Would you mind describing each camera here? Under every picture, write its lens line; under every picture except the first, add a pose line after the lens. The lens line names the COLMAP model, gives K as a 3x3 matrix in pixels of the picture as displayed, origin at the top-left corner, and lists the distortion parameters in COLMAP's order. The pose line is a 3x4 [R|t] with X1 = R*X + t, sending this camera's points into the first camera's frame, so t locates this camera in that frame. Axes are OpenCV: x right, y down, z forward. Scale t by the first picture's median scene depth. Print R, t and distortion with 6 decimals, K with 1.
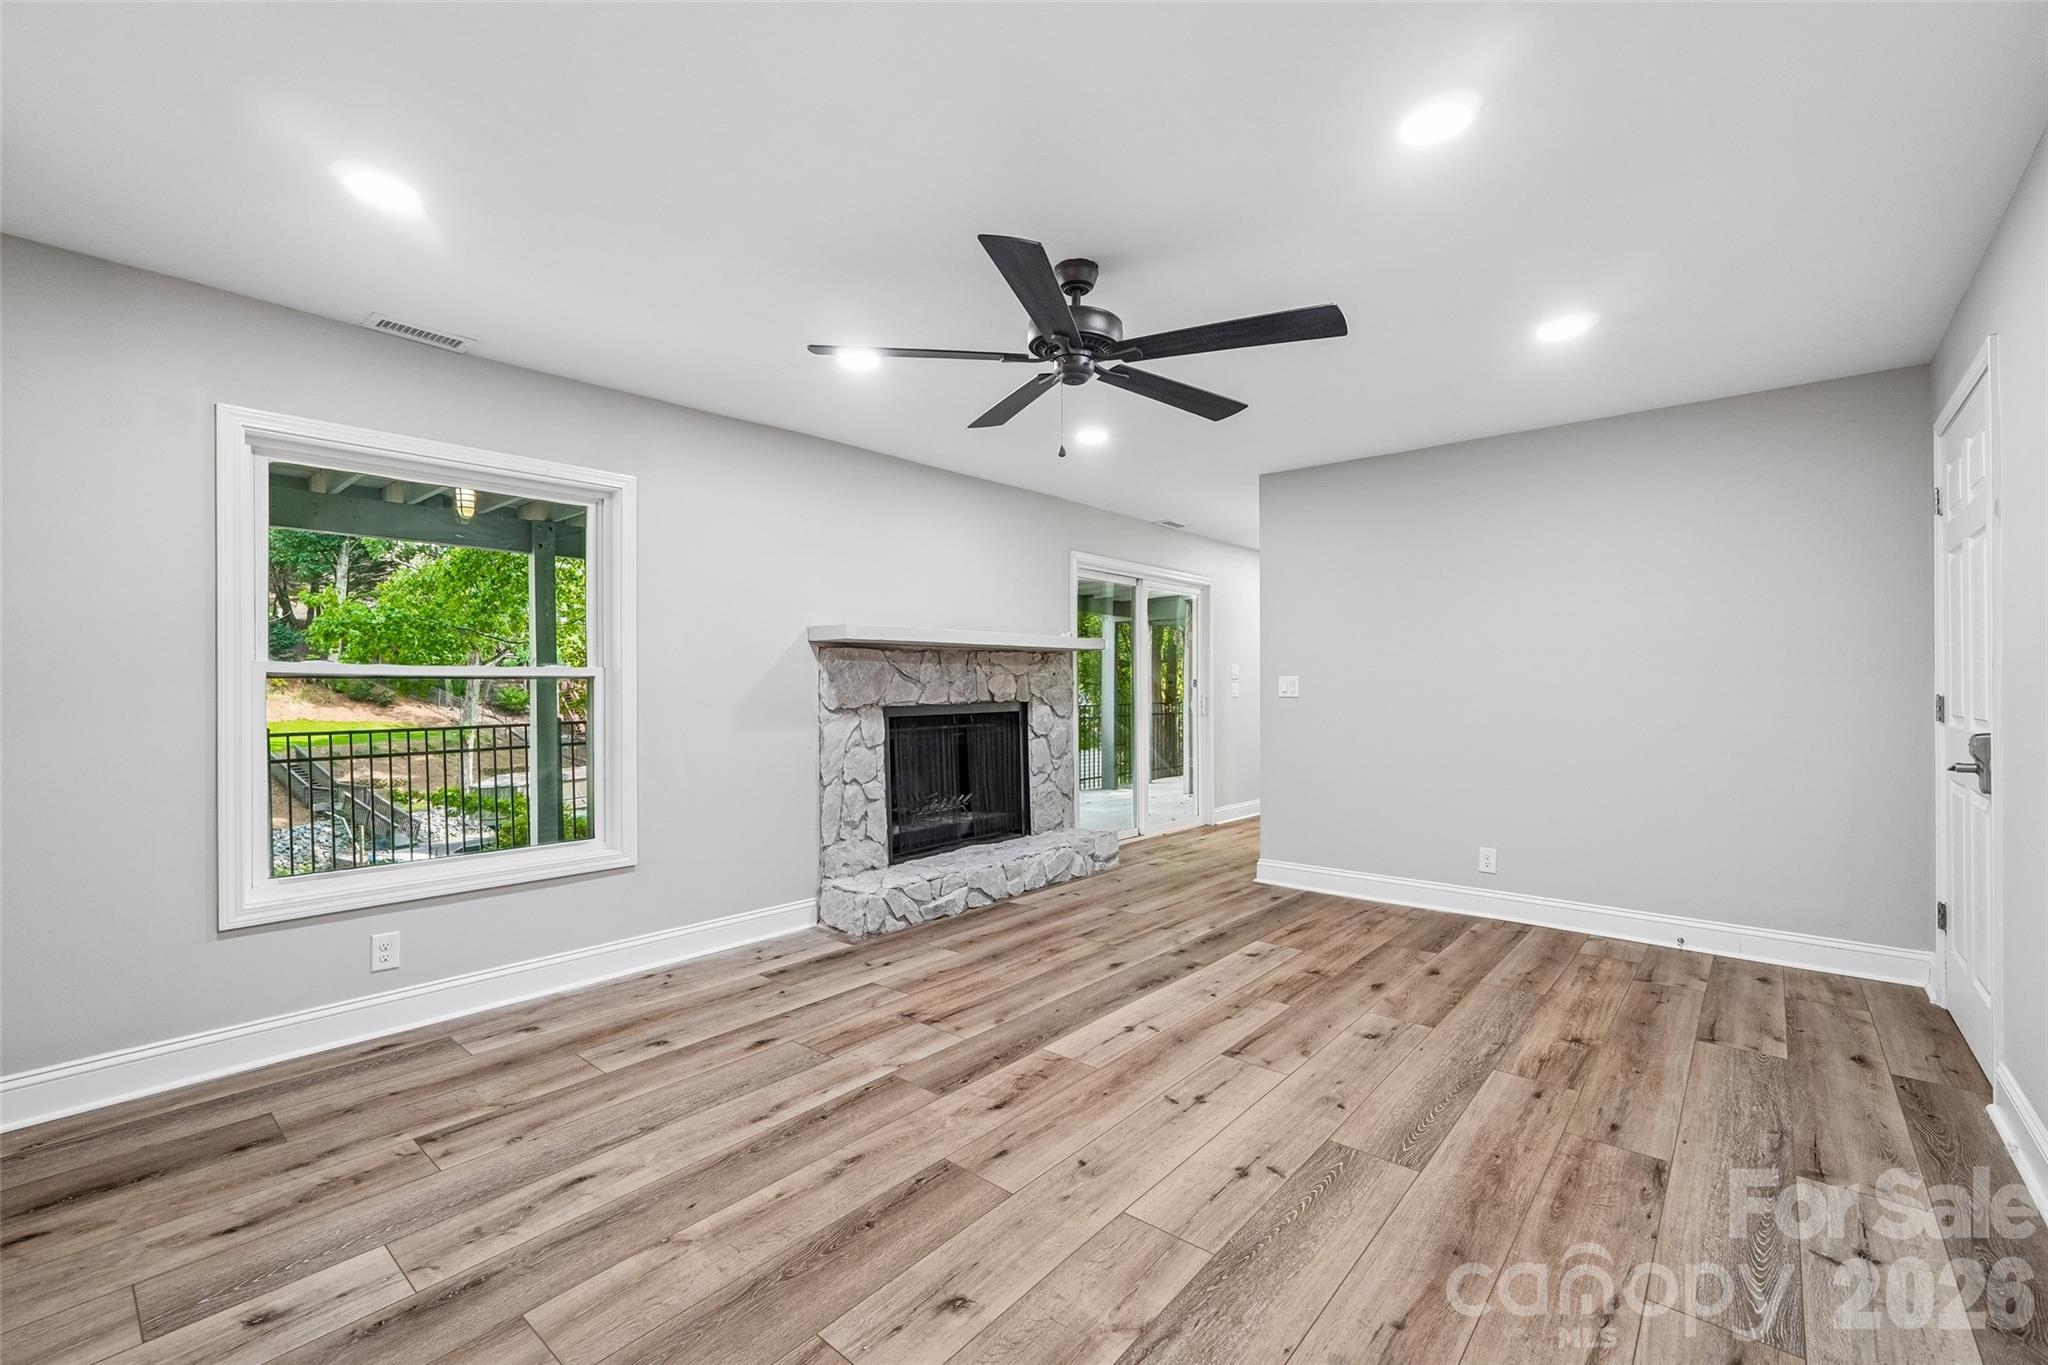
lens RADIAL K [[863.5, 0, 1043.8], [0, 863.5, 695.7], [0, 0, 1]] dist [-0.017355, 0.006459]
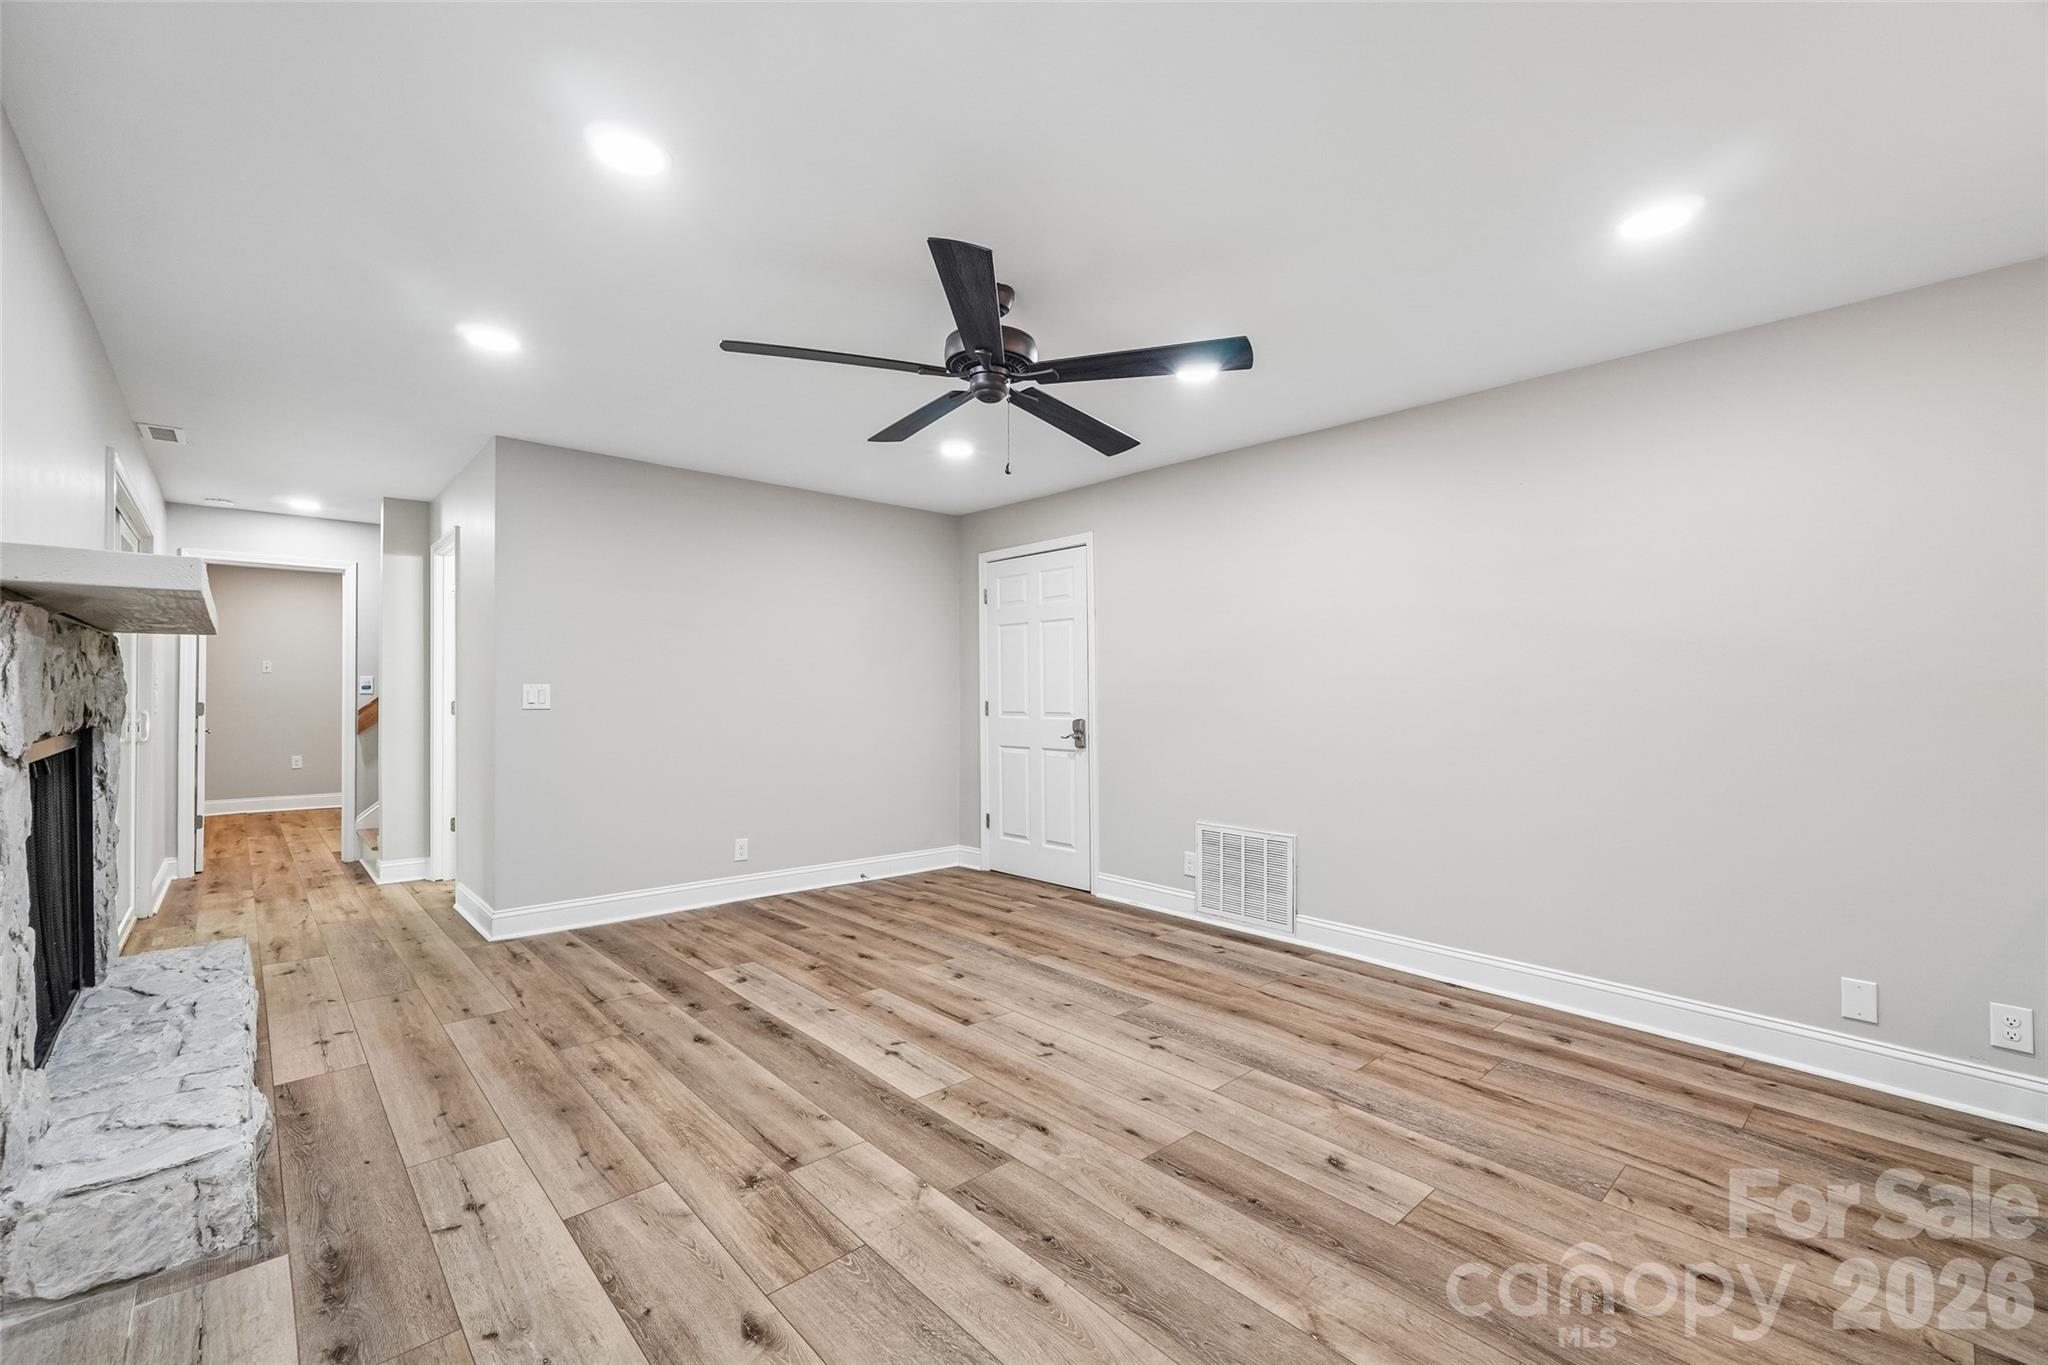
lens RADIAL K [[863.5, 0, 1008.7], [0, 863.5, 681.8], [0, 0, 1]] dist [-0.017355, 0.006459]
pose [[0.139959, 0.016149, 0.990026, -0.831172], [0.009093, 0.999804, -0.017594, -0.009924], [-0.990115, 0.011465, 0.139785, 0.722323]]
